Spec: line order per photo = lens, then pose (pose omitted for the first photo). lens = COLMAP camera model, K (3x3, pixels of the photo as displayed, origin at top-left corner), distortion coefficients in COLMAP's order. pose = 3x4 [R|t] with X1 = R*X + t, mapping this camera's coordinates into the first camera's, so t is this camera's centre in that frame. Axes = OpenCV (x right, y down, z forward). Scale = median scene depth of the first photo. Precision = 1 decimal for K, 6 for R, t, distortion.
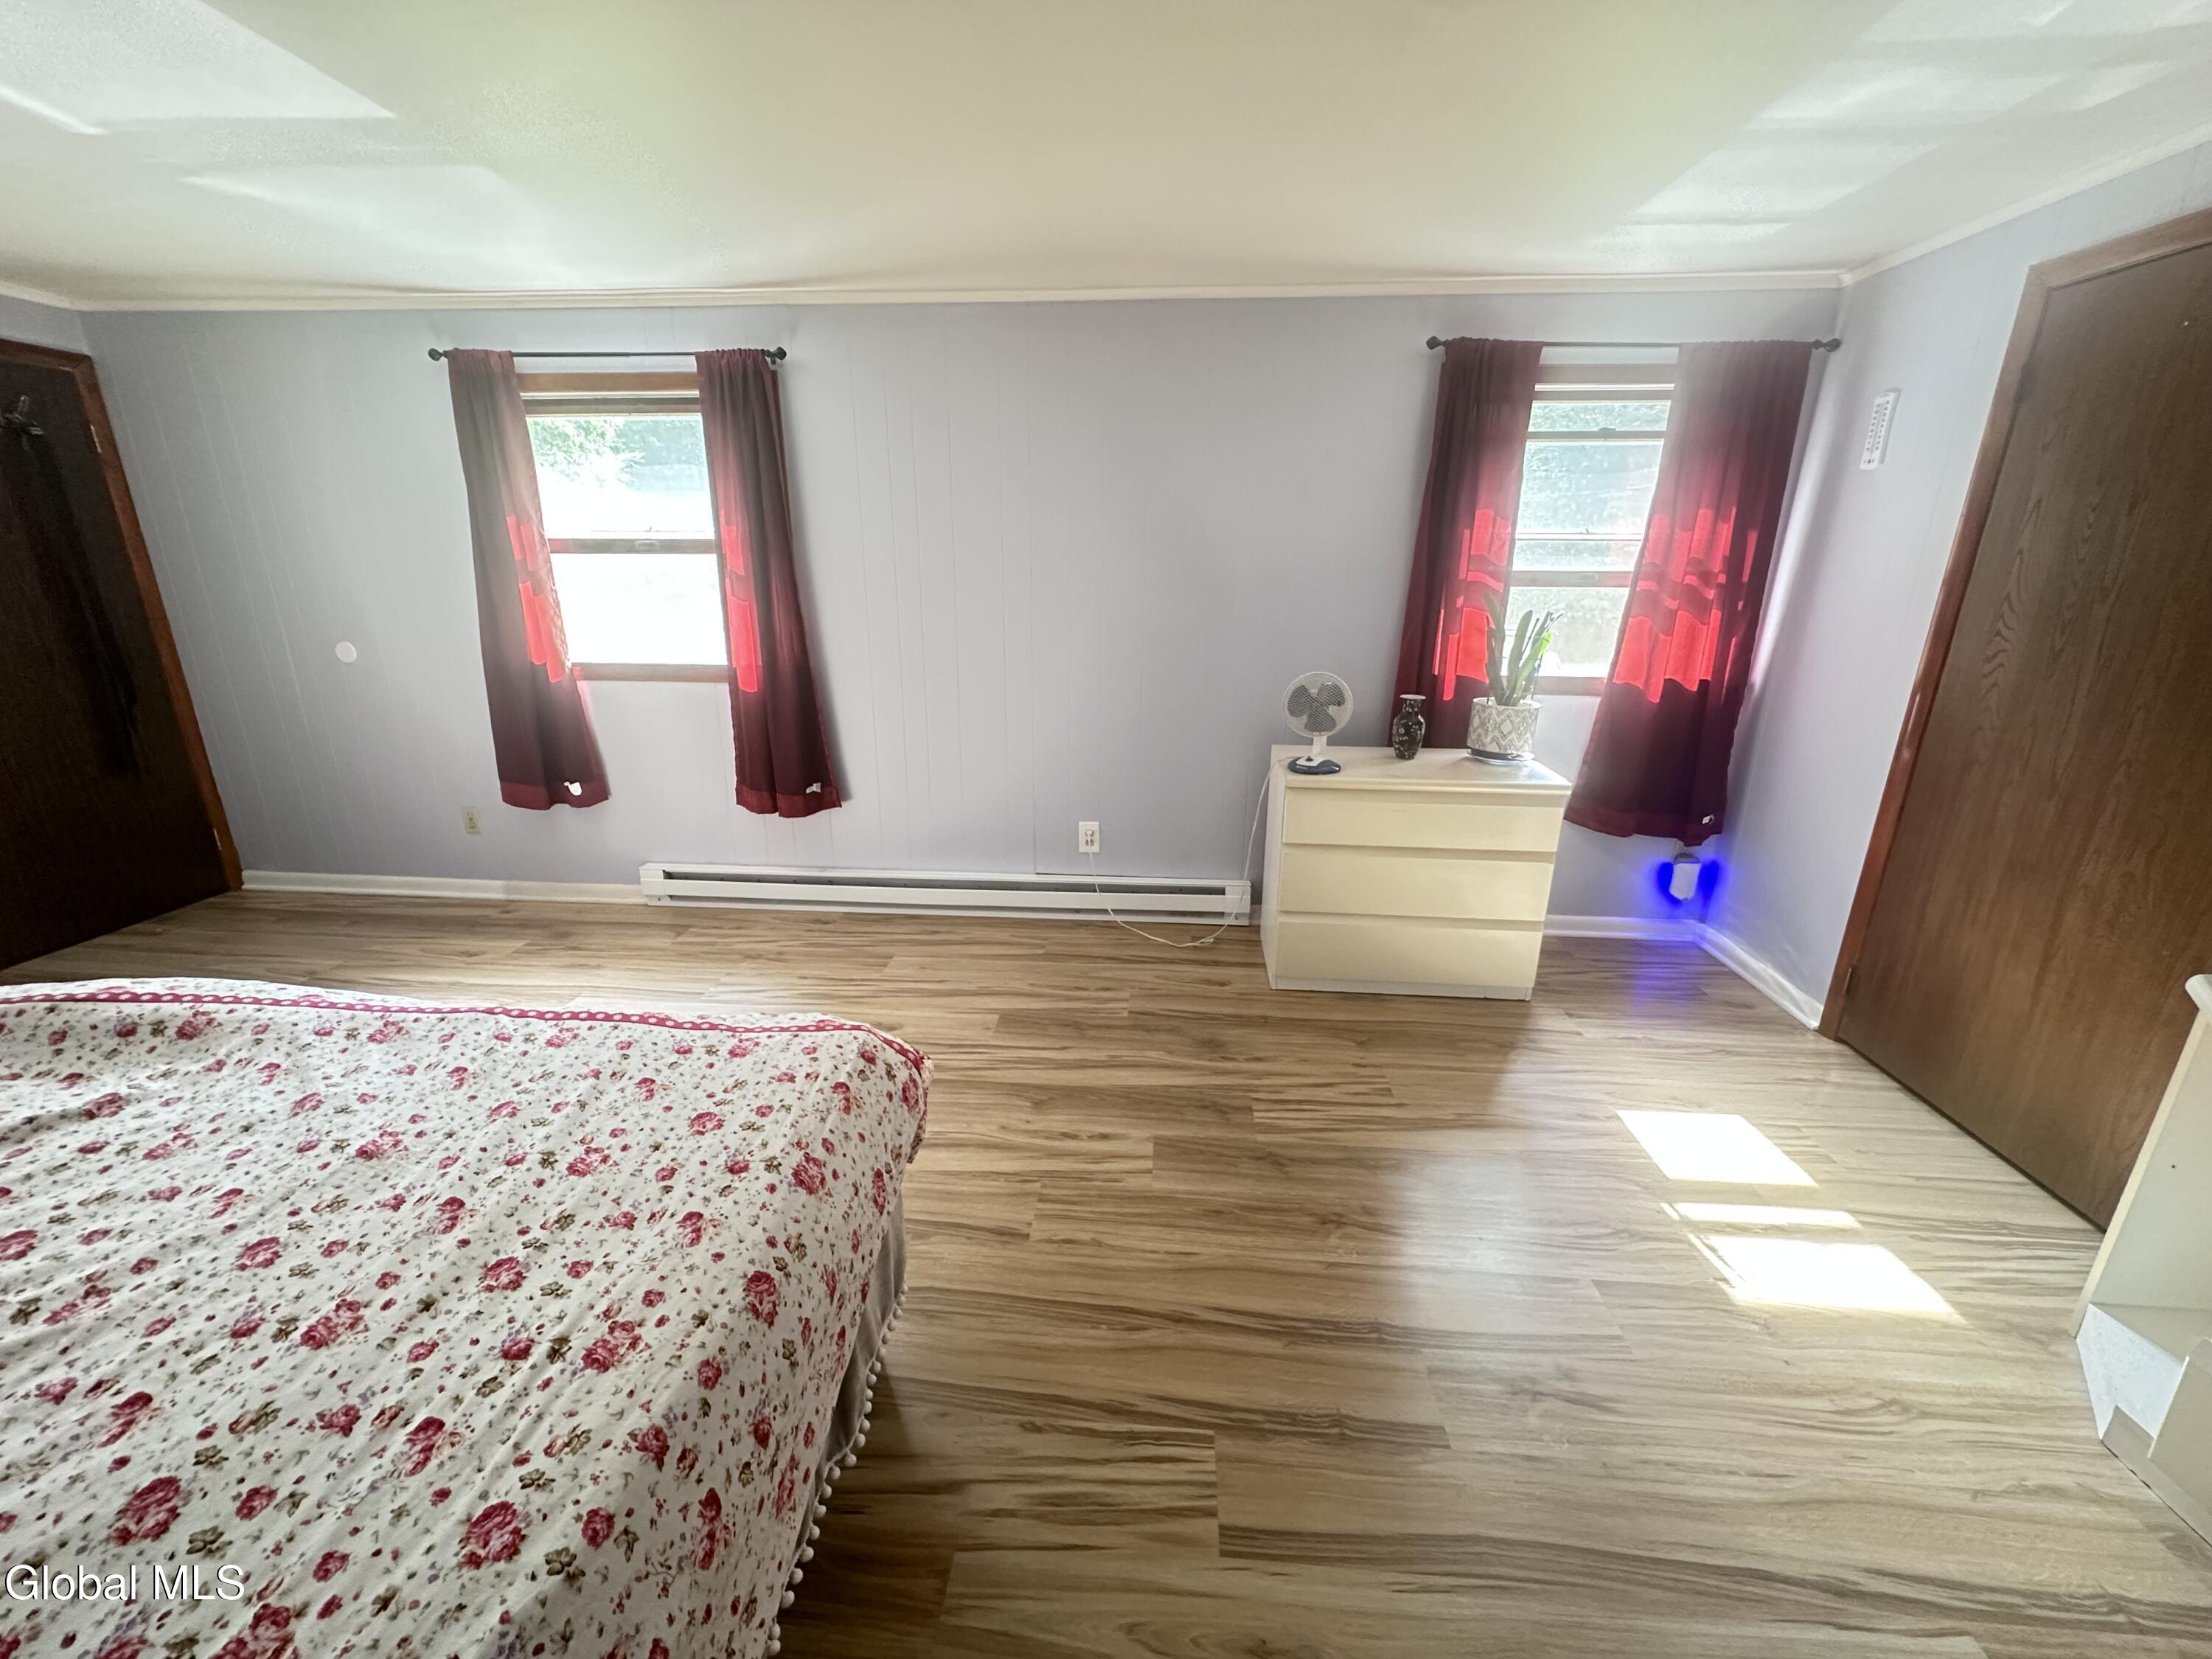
lens RADIAL K [[883.5, 0, 1104.2], [0, 883.5, 827.7], [0, 0, 1]] dist [-0.002429, 0.000232]
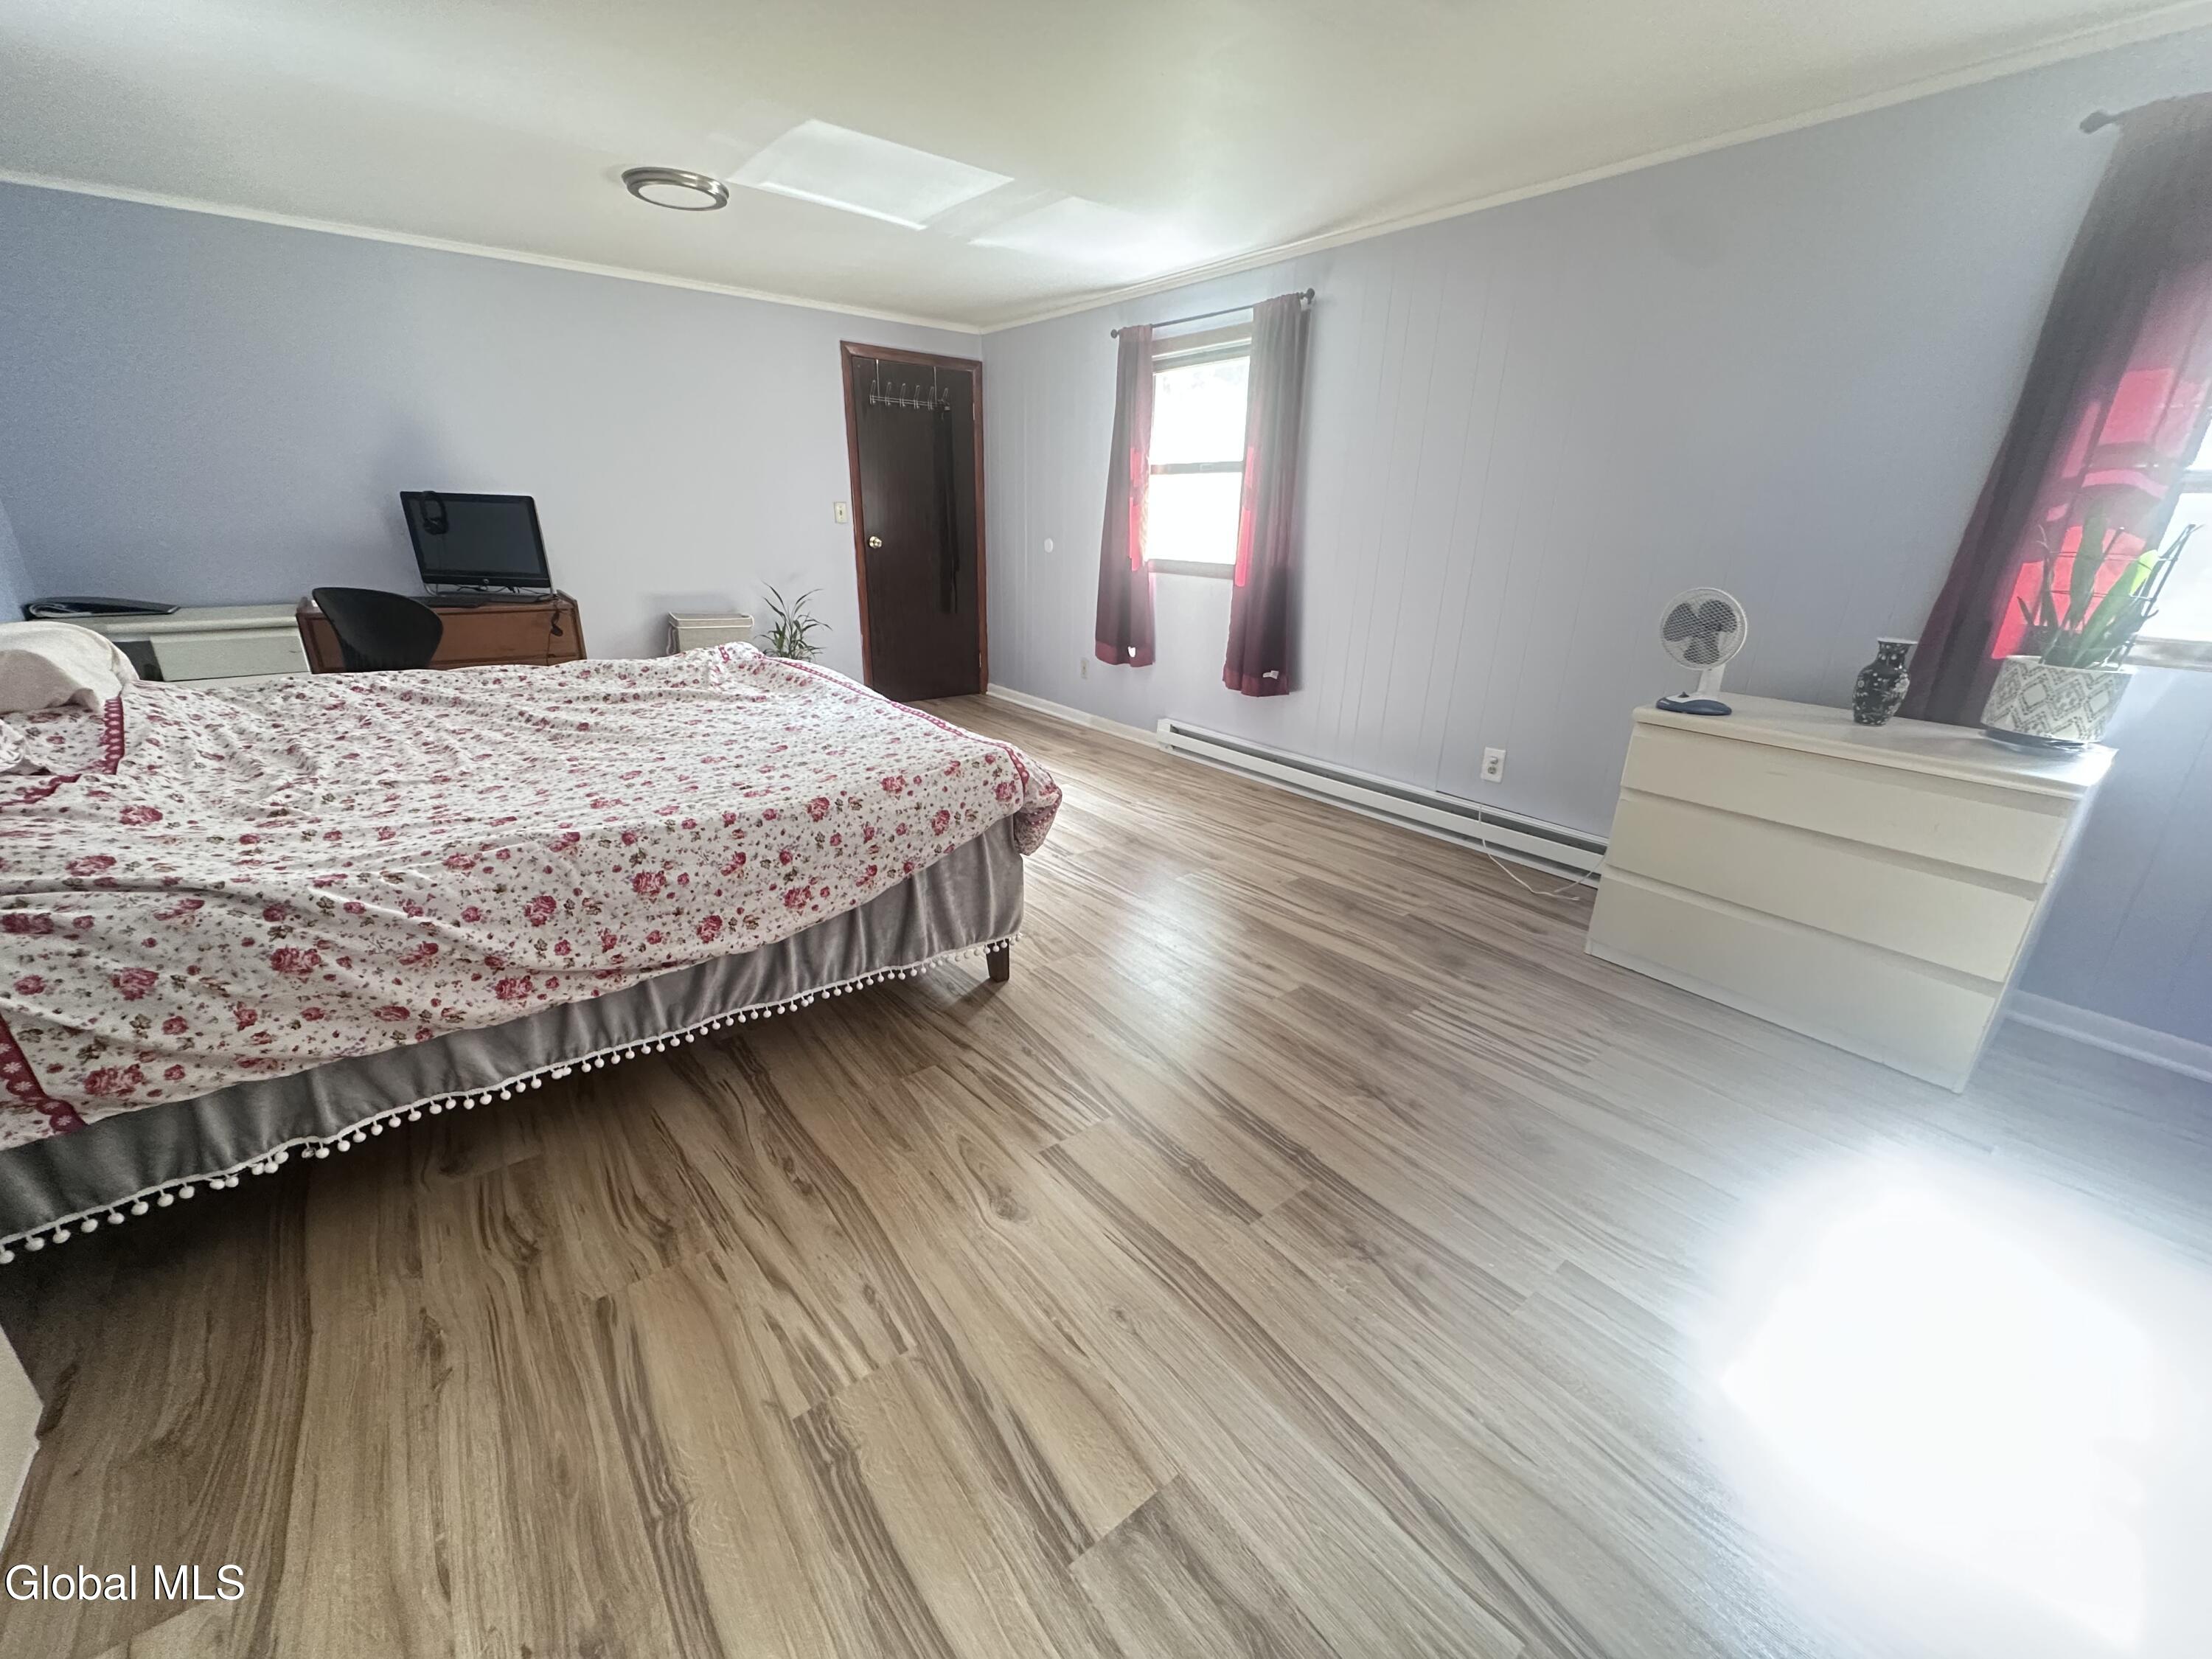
lens RADIAL K [[883.5, 0, 1108.9], [0, 883.5, 833.0], [0, 0, 1]] dist [-0.002429, 0.000232]
pose [[0.676962, 0.258110, -0.689276, 0.432231], [-0.232500, 0.963534, 0.132464, 0.058498], [0.698331, 0.070583, 0.712286, 0.025369]]
